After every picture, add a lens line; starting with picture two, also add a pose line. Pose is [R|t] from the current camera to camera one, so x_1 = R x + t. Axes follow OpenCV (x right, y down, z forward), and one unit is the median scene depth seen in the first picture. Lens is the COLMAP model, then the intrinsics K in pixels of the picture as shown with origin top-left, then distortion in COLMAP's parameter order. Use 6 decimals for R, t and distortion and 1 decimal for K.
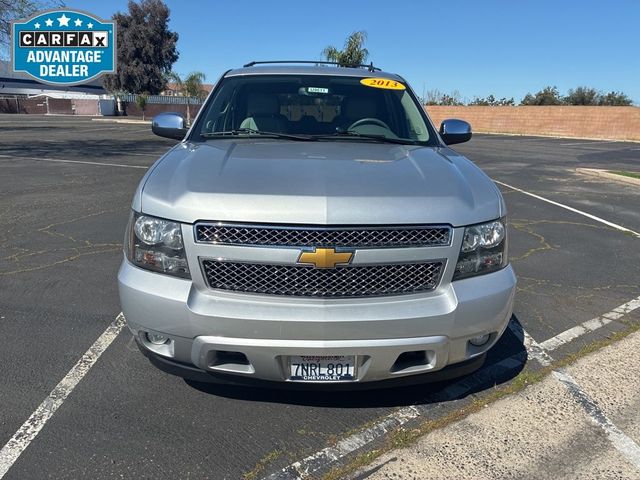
lens RADIAL K [[481.9, 0, 318.2], [0, 481.9, 250.2], [0, 0, 1]] dist [0.046445, -0.063939]
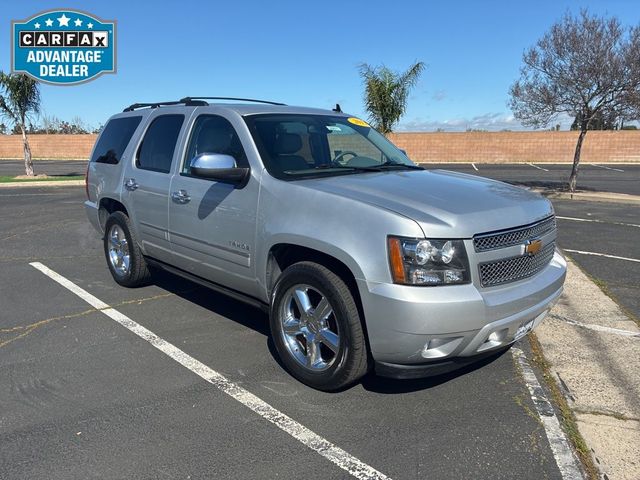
lens RADIAL K [[481.9, 0, 323.1], [0, 481.9, 242.9], [0, 0, 1]] dist [0.046445, -0.063939]
pose [[0.750451, -0.159704, 0.641340, -1.218834], [0.201837, 0.979389, 0.007709, -0.116367], [-0.629353, 0.123661, 0.767218, 0.238589]]
